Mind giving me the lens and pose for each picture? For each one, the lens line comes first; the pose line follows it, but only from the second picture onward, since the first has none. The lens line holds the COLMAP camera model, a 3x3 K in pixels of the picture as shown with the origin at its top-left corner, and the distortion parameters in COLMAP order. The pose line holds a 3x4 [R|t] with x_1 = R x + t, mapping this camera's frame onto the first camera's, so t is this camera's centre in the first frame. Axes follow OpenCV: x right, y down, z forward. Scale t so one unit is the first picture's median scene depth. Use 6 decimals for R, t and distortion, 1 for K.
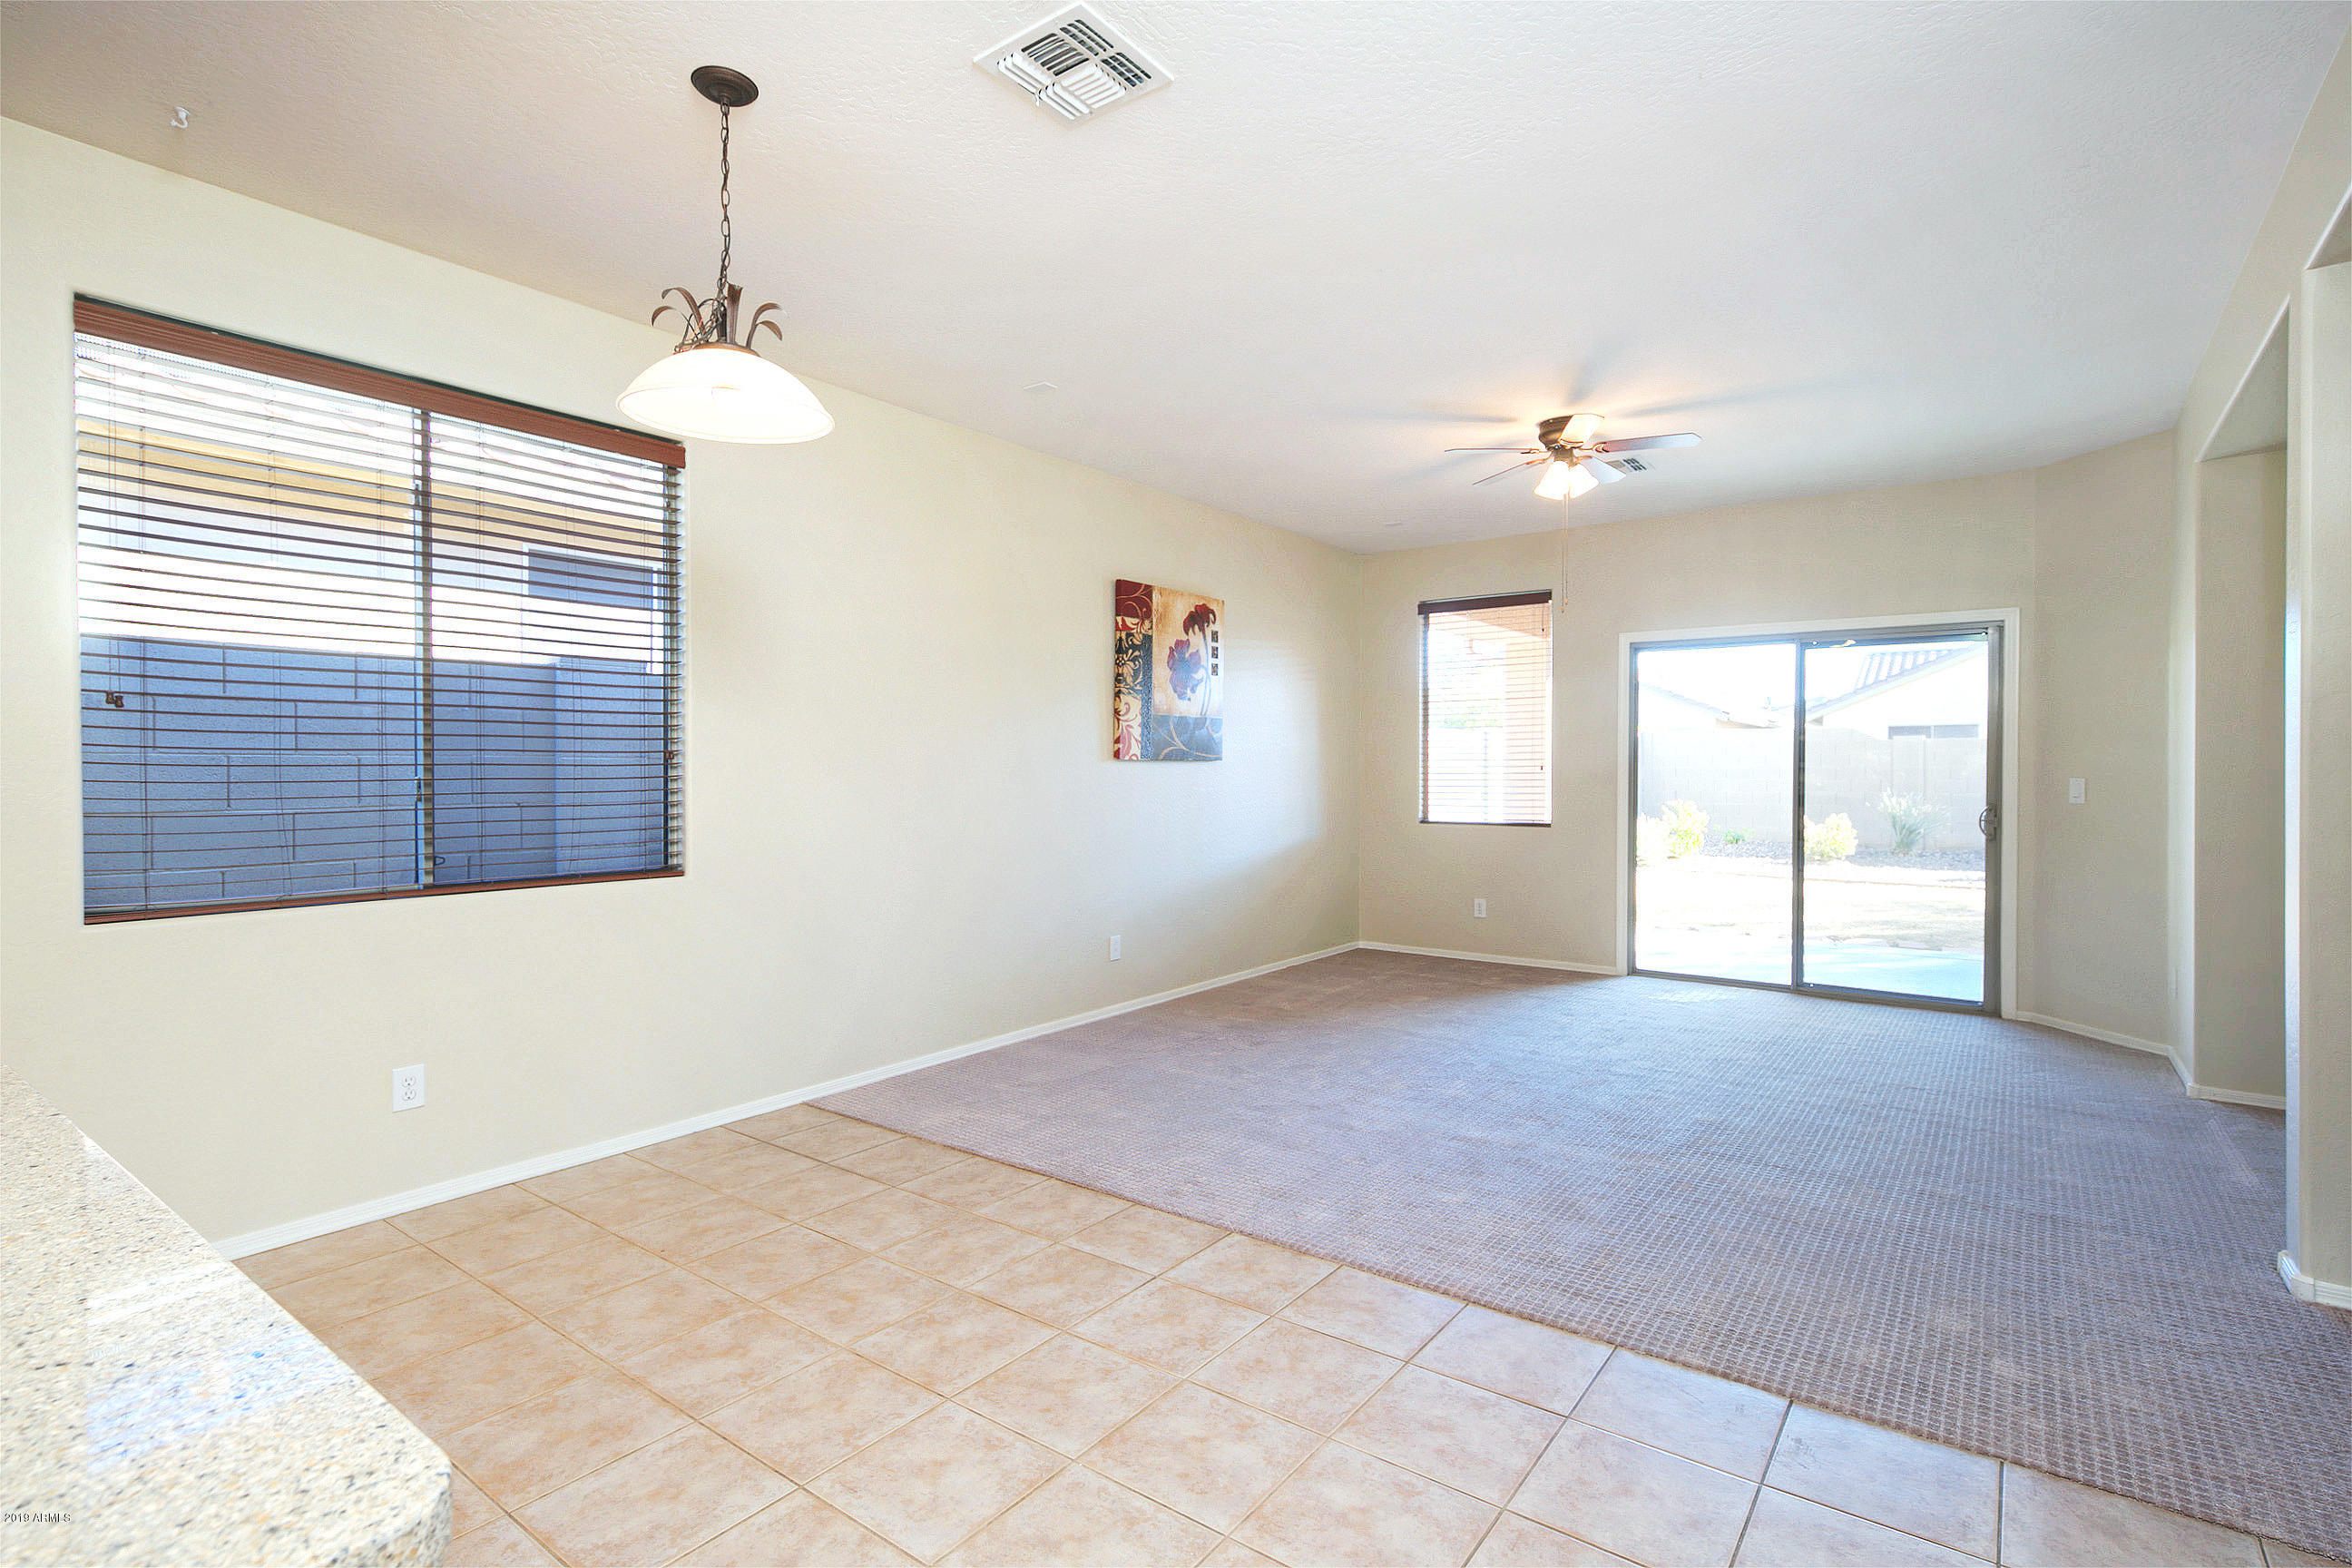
lens RADIAL K [[1118.2, 0, 1186.1], [0, 1118.2, 776.7], [0, 0, 1]] dist [0.016877, -0.000588]
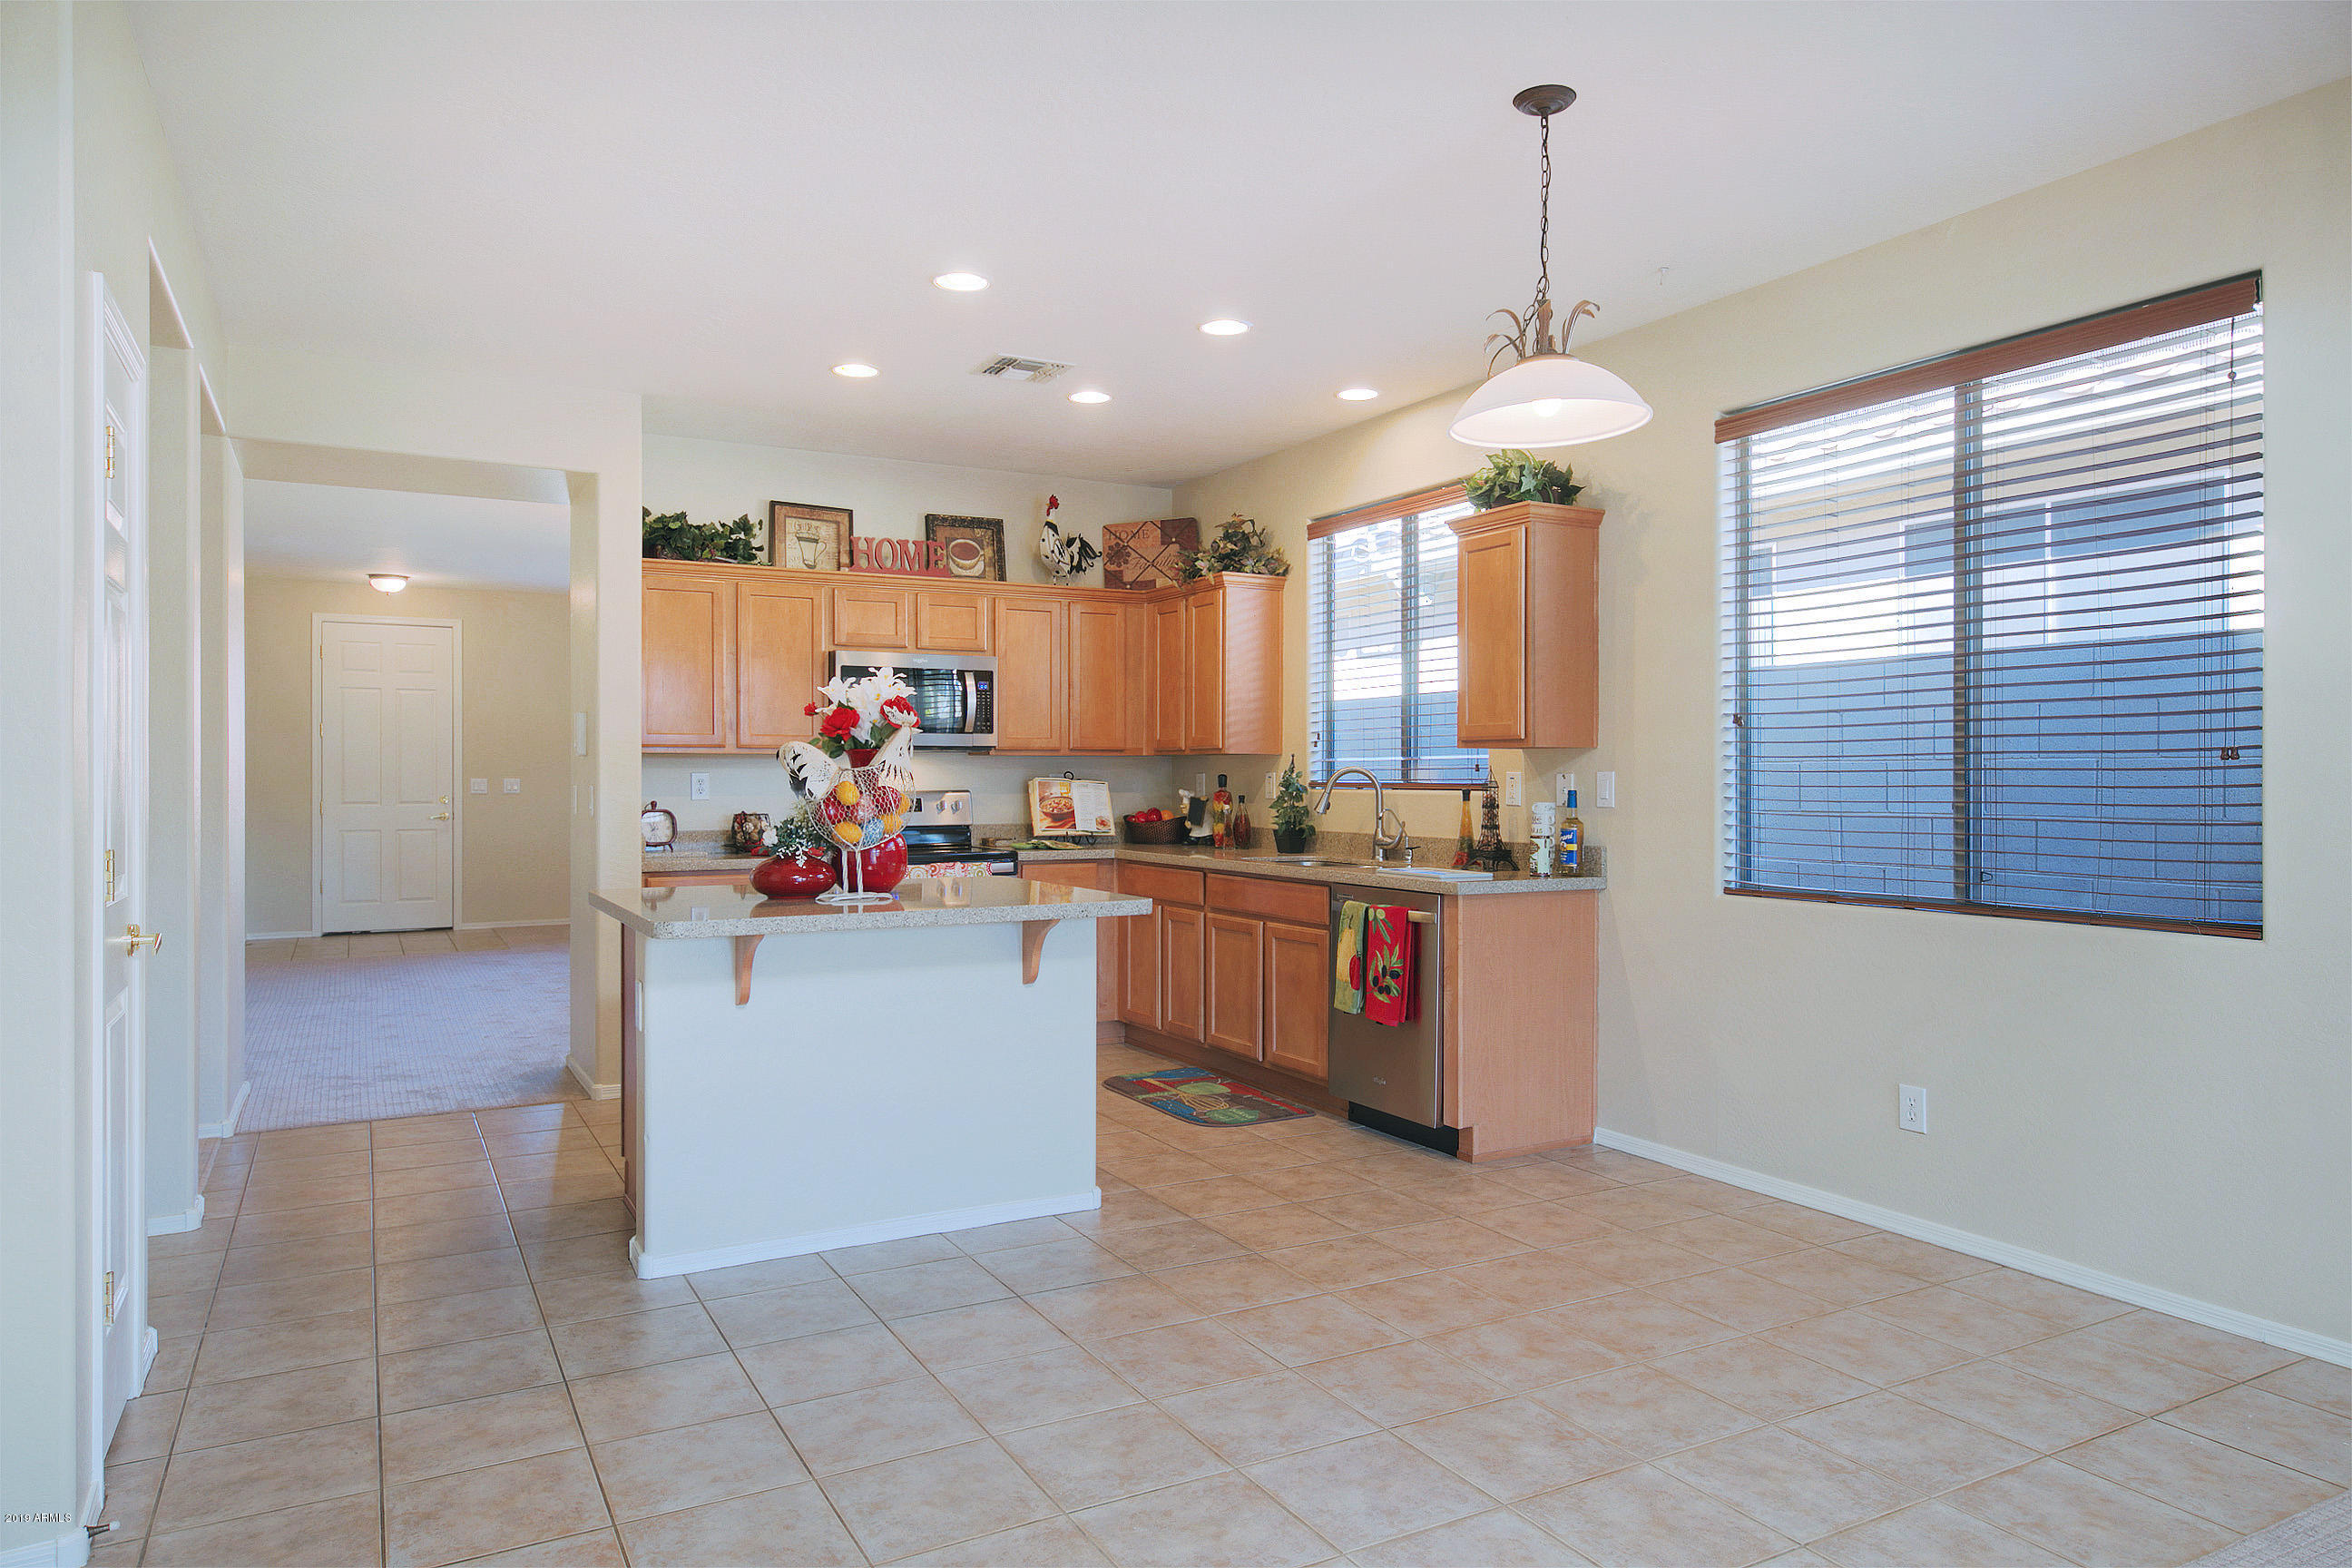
lens RADIAL K [[1486.0, 0, 1188.5], [0, 1486.0, 793.6], [0, 0, 1]] dist [0.002831, 0.003776]
pose [[-0.408016, 0.009915, -0.912921, 0.672323], [-0.006789, 0.999880, 0.013894, -0.004125], [0.912949, 0.011867, -0.407900, 0.902880]]
